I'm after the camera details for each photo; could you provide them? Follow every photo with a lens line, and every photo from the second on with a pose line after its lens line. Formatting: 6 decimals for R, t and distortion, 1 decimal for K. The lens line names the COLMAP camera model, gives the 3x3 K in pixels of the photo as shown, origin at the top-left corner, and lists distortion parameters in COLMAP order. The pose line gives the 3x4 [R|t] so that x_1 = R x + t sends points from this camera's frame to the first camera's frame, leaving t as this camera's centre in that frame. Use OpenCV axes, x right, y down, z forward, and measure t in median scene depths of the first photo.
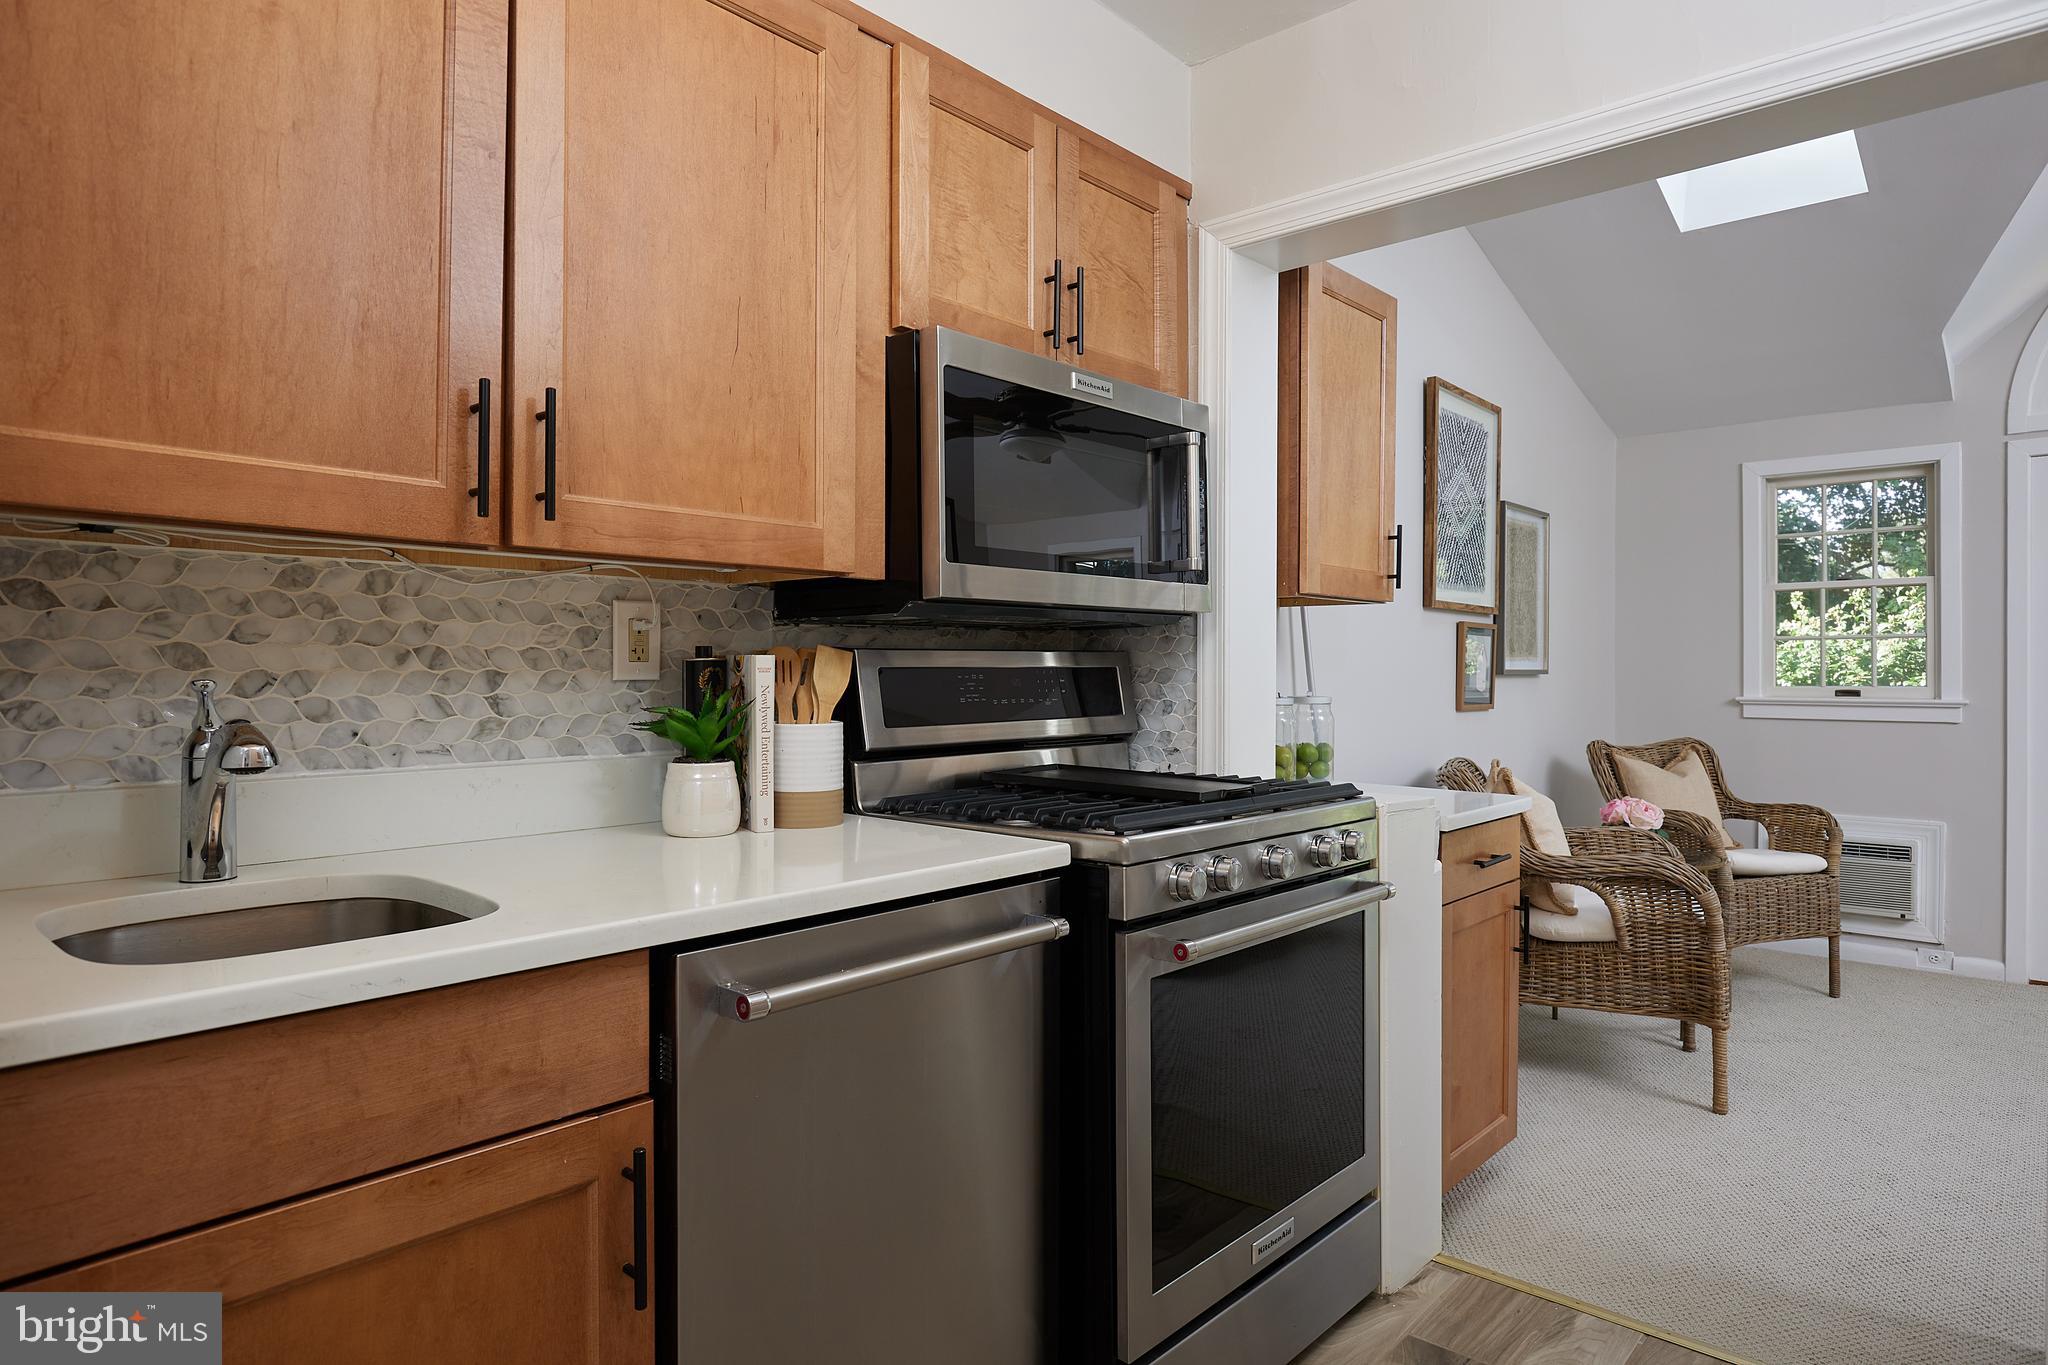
lens RADIAL K [[1180.7, 0, 1030.7], [0, 1180.7, 673.5], [0, 0, 1]] dist [-0.015184, 0.001121]
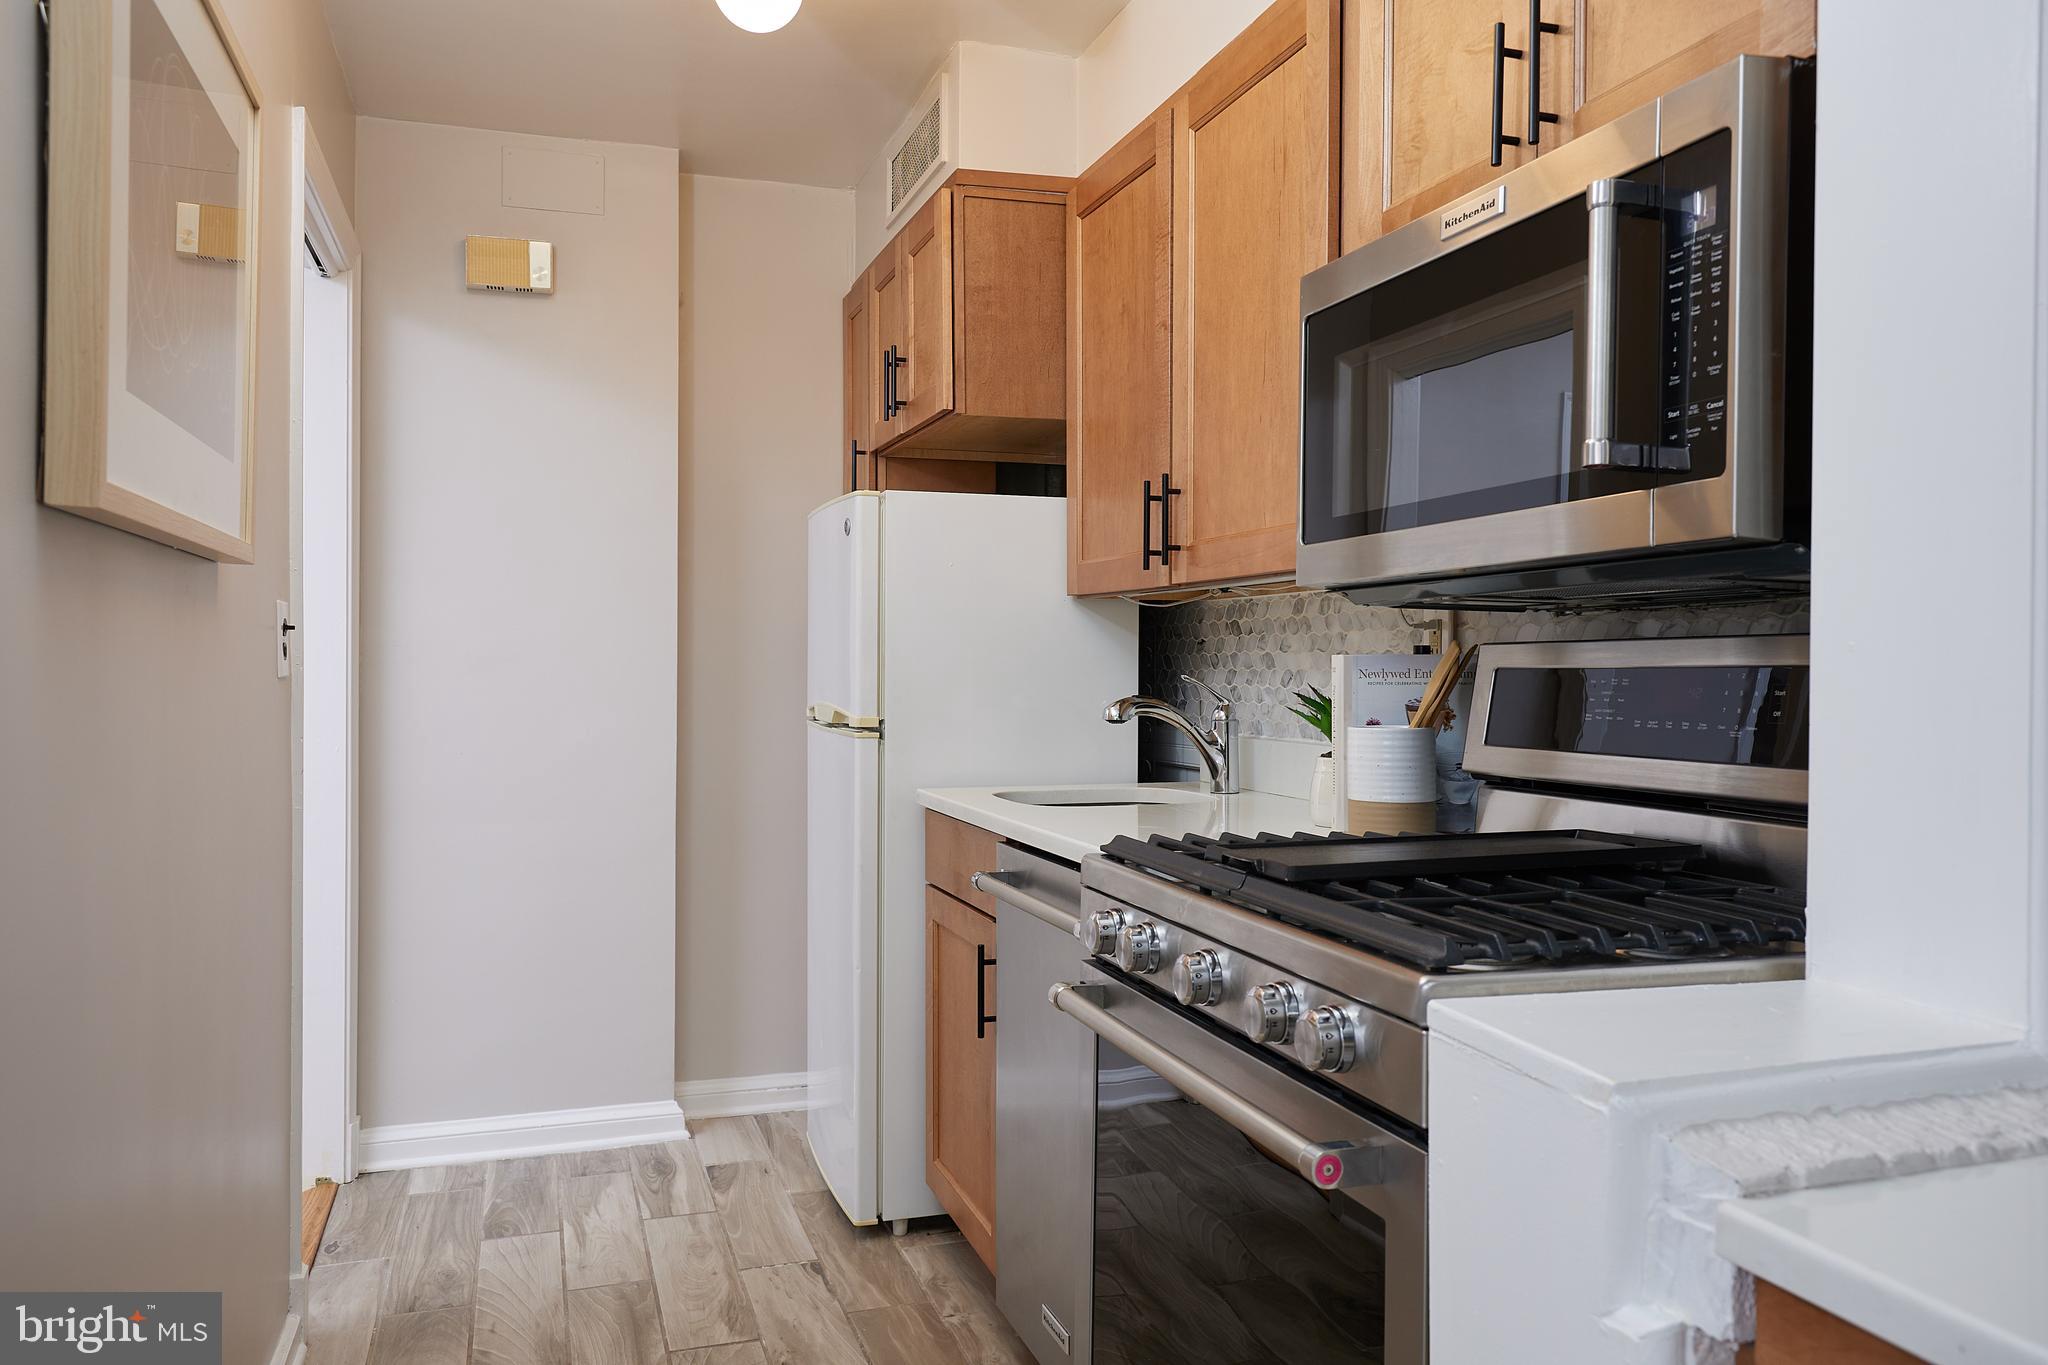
lens RADIAL K [[1515.9, 0, 1028.6], [0, 1515.9, 667.6], [0, 0, 1]] dist [0.036406, 0.005982]
pose [[-0.498565, -0.000651, -0.866852, 0.907270], [-0.004737, 0.999987, 0.001973, -0.005641], [0.866839, 0.005090, -0.498562, 1.253113]]
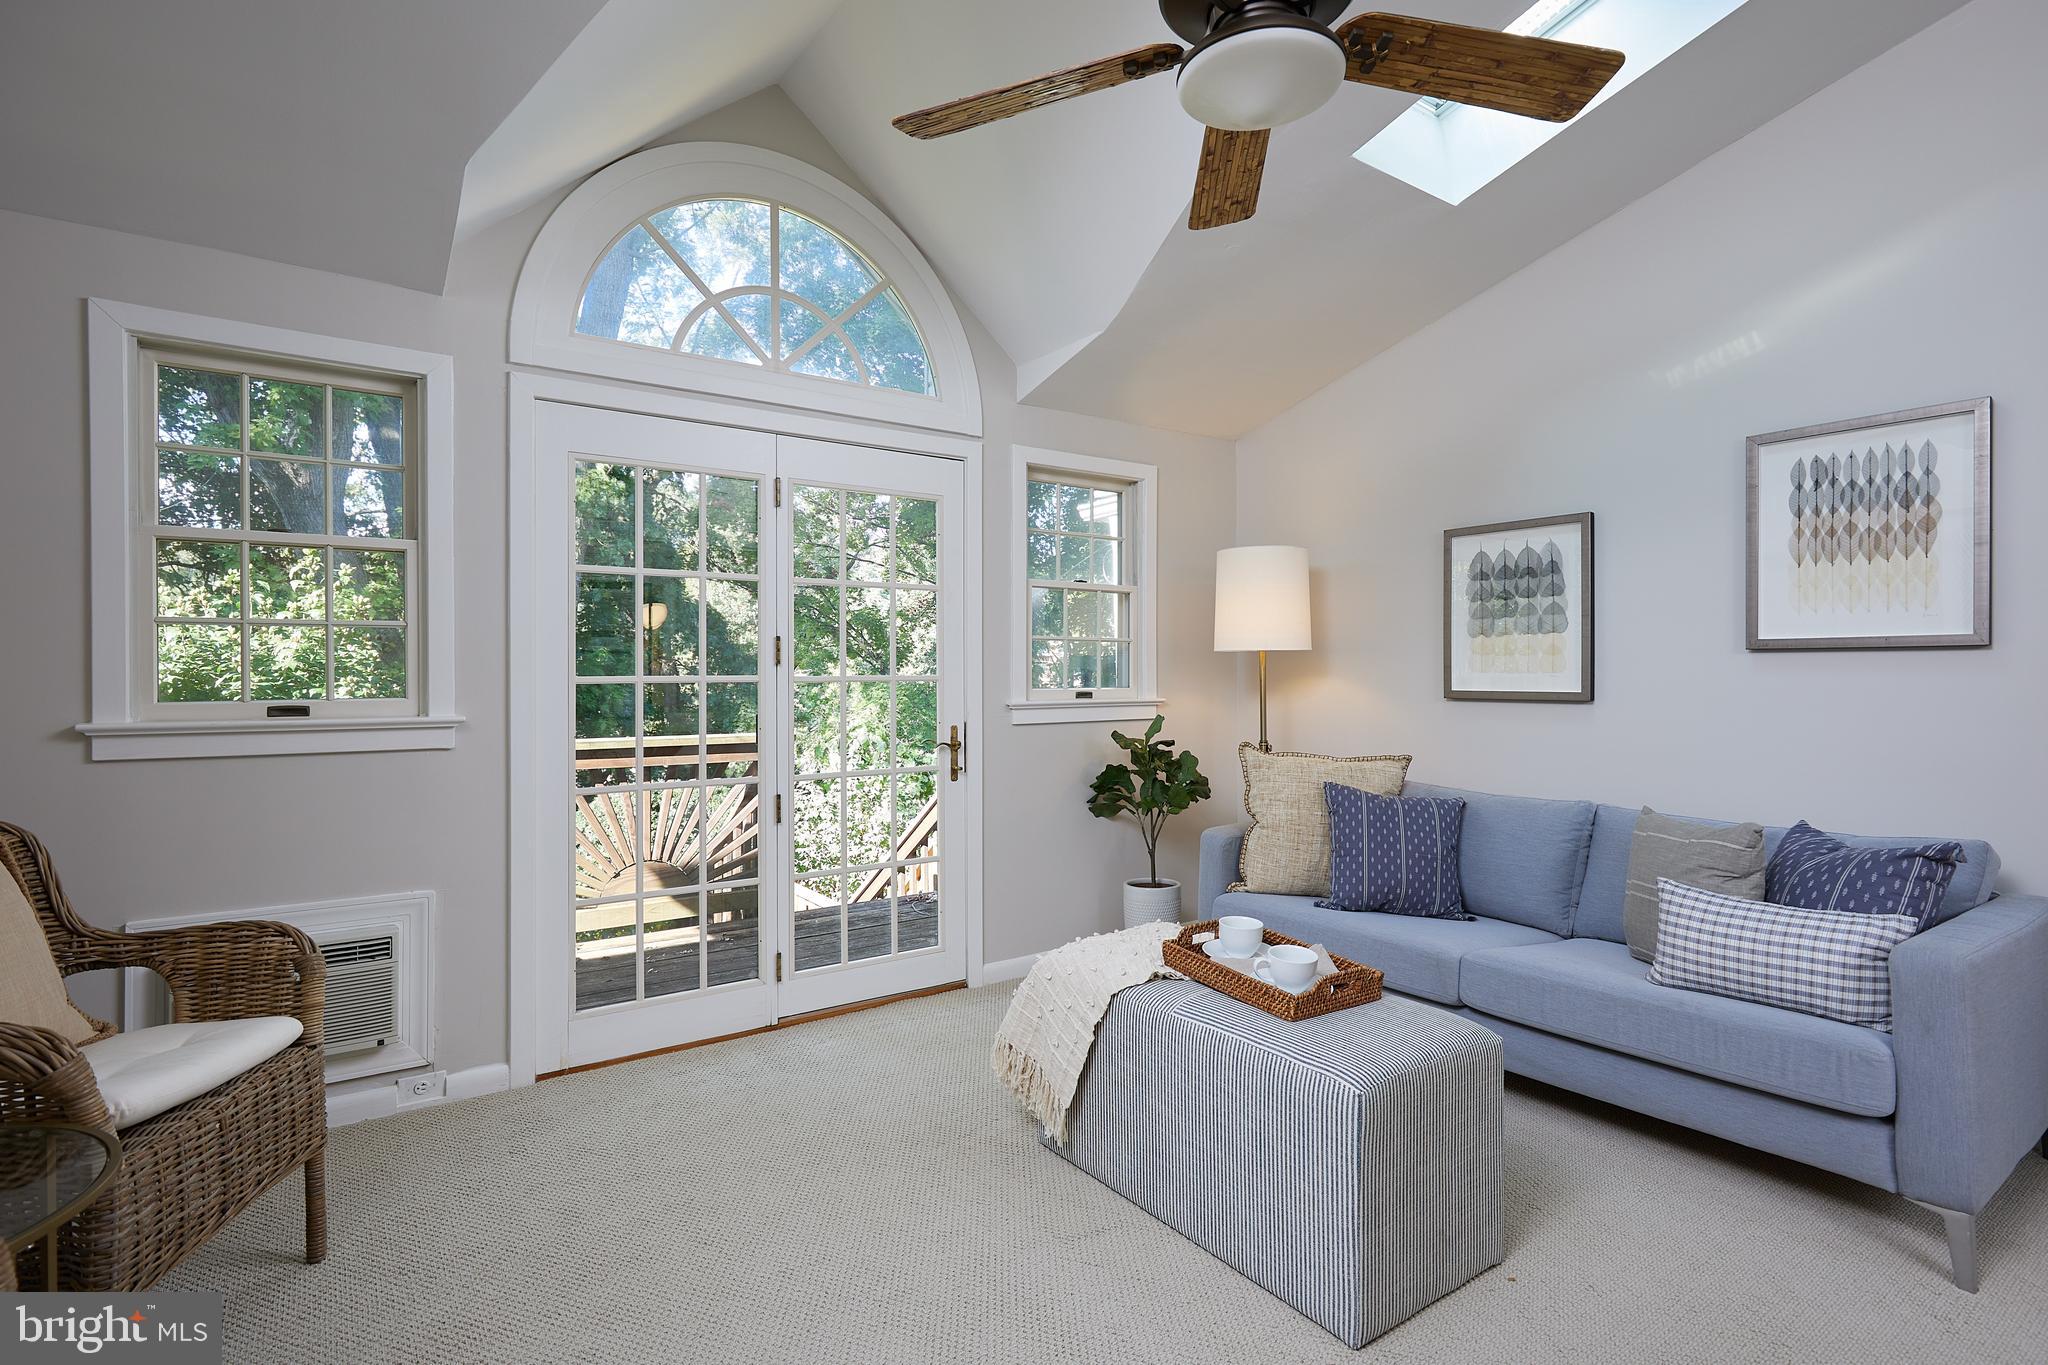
lens RADIAL K [[1003.9, 0, 1033.9], [0, 1003.9, 675.8], [0, 0, 1]] dist [0.001530, -0.000925]
pose [[0.220303, -0.002764, 0.975427, 0.636260], [0.003115, 0.999993, 0.002131, -0.005689], [-0.975426, 0.002569, 0.220310, 1.208592]]
